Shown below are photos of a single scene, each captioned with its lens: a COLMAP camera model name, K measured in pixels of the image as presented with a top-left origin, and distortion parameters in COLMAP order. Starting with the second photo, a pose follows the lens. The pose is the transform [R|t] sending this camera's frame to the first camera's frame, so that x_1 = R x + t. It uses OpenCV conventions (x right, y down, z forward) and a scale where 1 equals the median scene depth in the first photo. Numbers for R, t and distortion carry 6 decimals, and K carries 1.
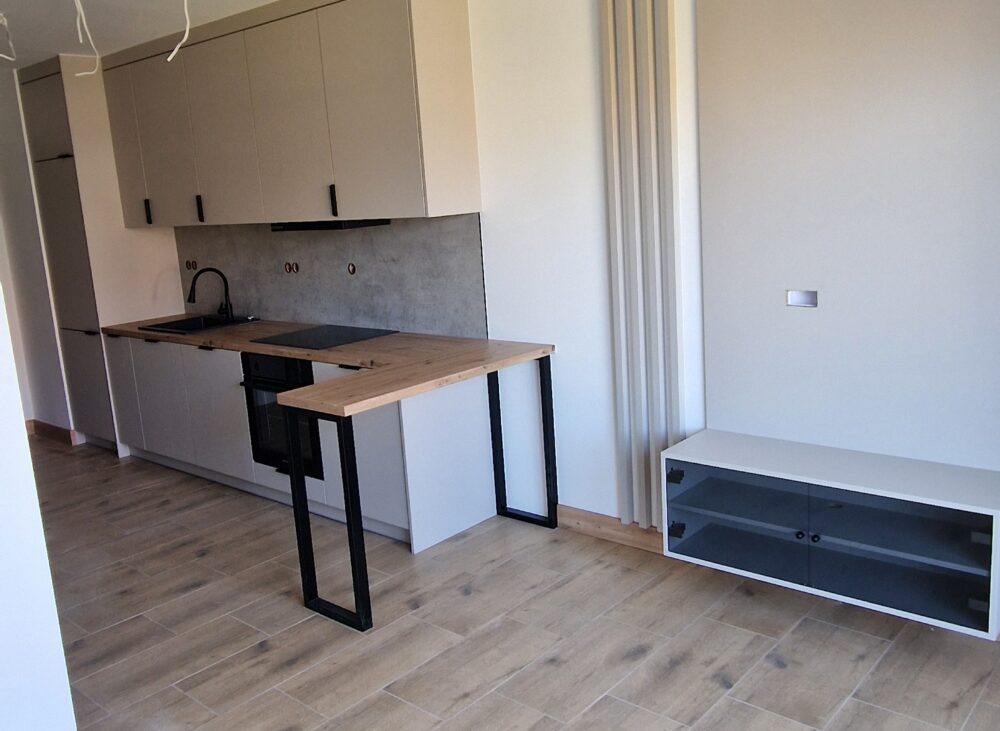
lens RADIAL K [[876.3, 0, 496.9], [0, 876.3, 346.1], [0, 0, 1]] dist [-0.010088, 0.016844]
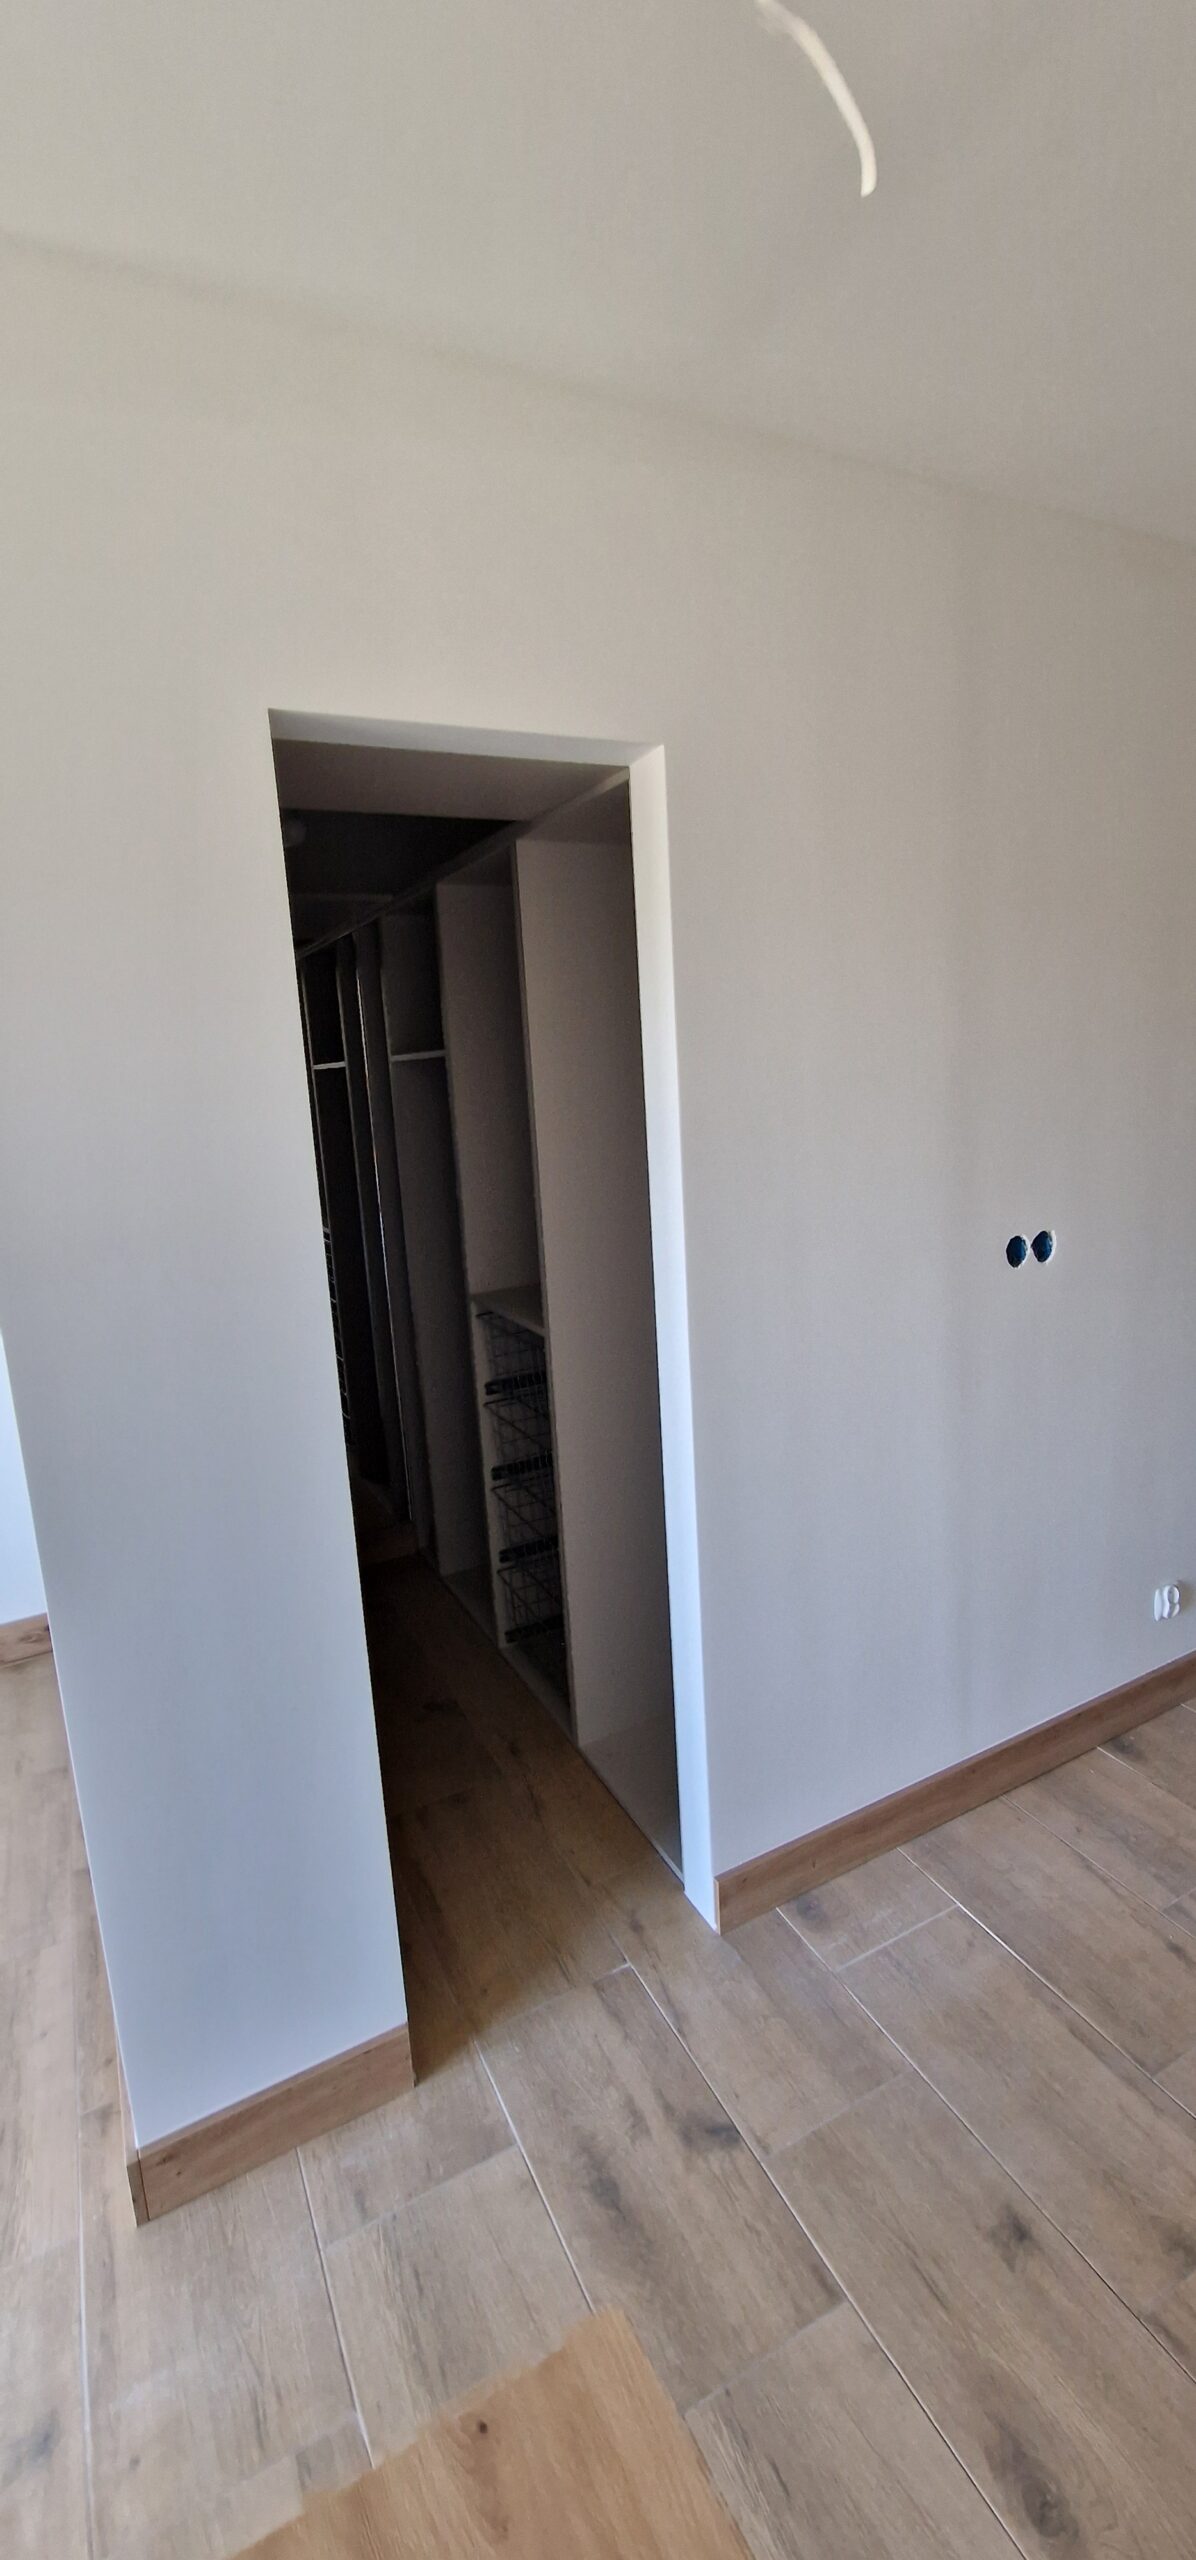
lens RADIAL K [[1046.5, 0, 585.8], [0, 1046.5, 1269.7], [0, 0, 1]] dist [0.007239, -0.007149]
pose [[-0.368953, 0.255953, -0.893511, -0.115698], [-0.079755, 0.949071, 0.304801, -0.167065], [0.926020, 0.183719, -0.329749, 0.943300]]
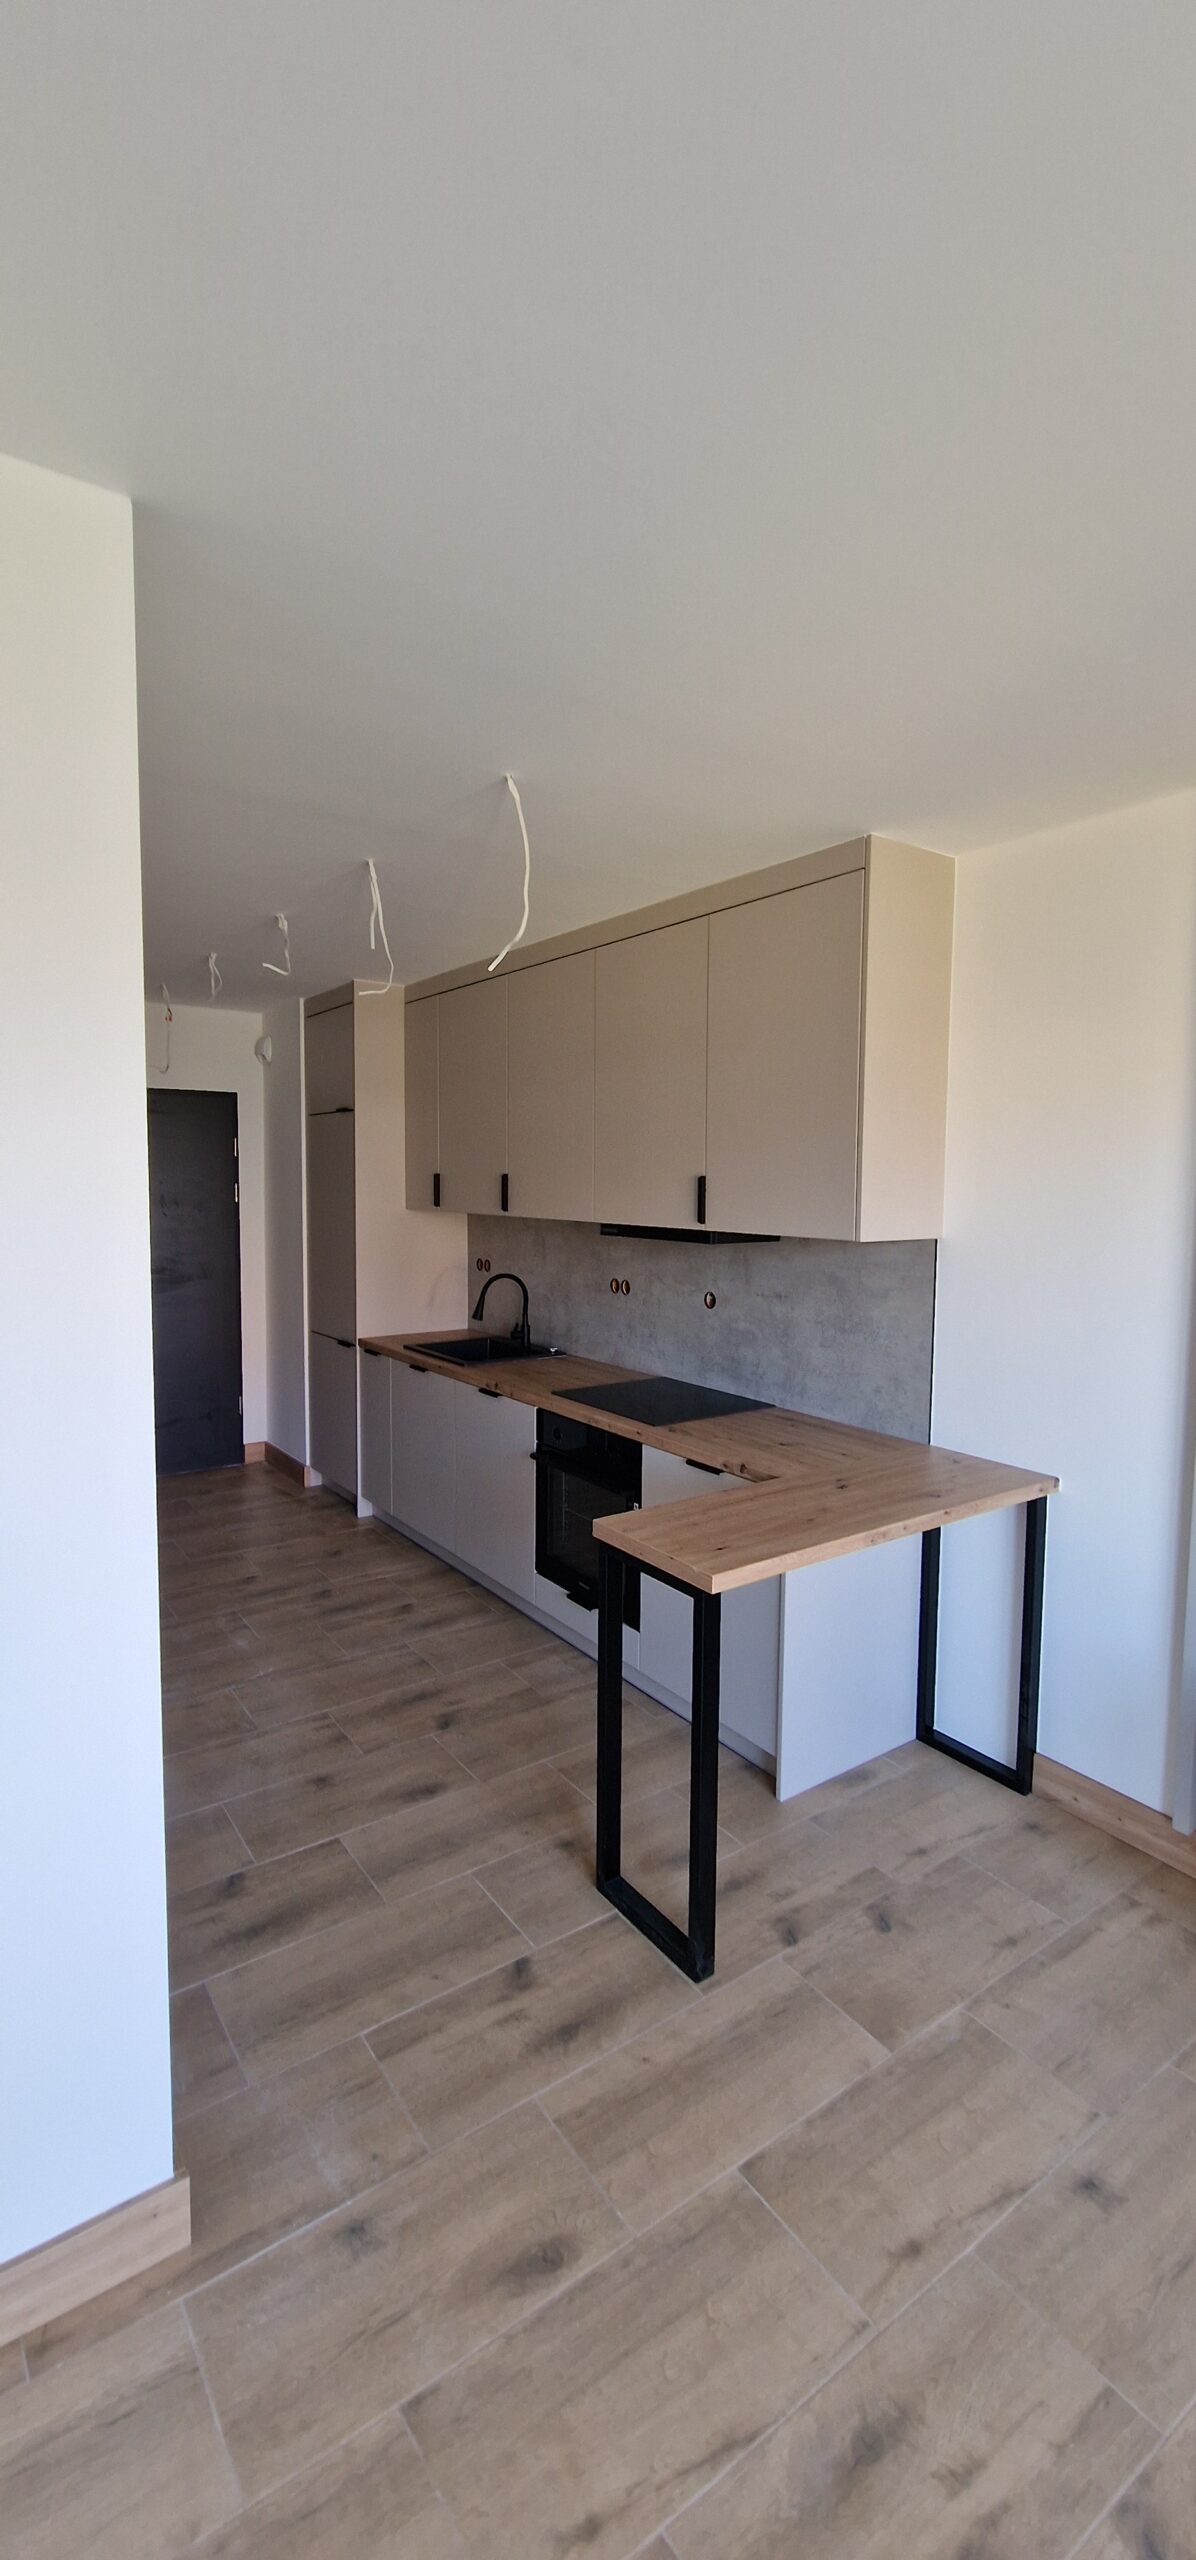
lens RADIAL K [[1046.5, 0, 590.7], [0, 1046.5, 1258.2], [0, 0, 1]] dist [0.007239, -0.007149]
pose [[0.969153, 0.092027, -0.228633, -0.098149], [-0.113804, 0.989951, -0.083941, -0.056573], [0.218610, 0.107371, 0.969887, 0.266410]]
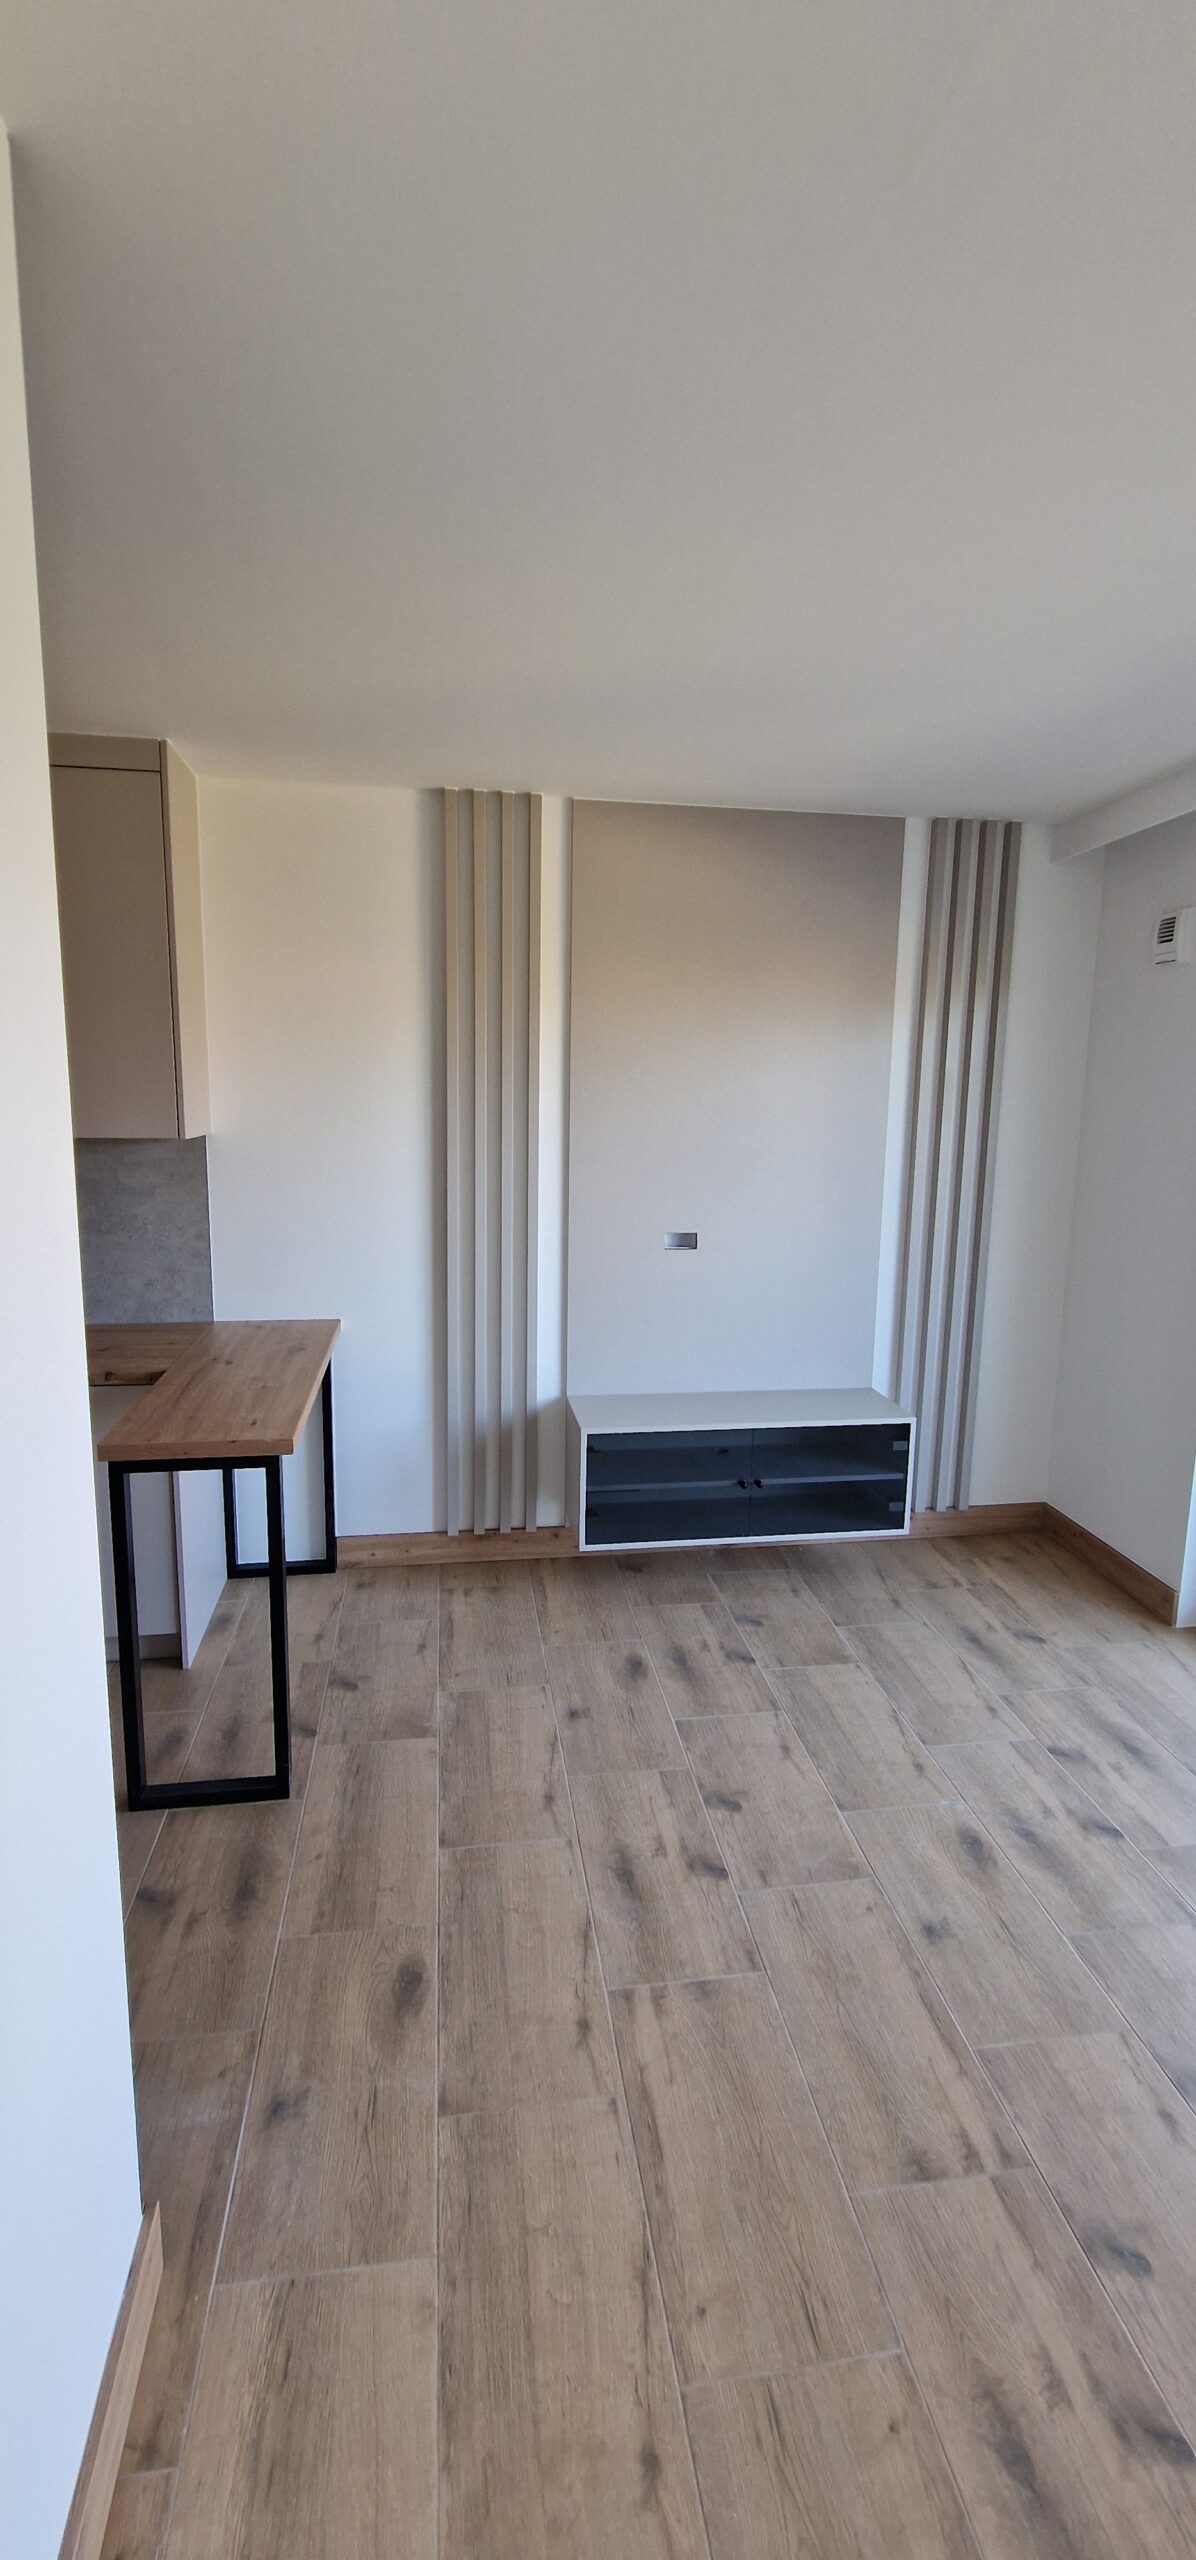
lens RADIAL K [[1046.5, 0, 593.1], [0, 1046.5, 1258.6], [0, 0, 1]] dist [0.007239, -0.007149]
pose [[0.644666, -0.046199, 0.763067, -0.509940], [0.082897, 0.996511, -0.009701, -0.028265], [-0.759957, 0.069510, 0.646246, 0.293478]]
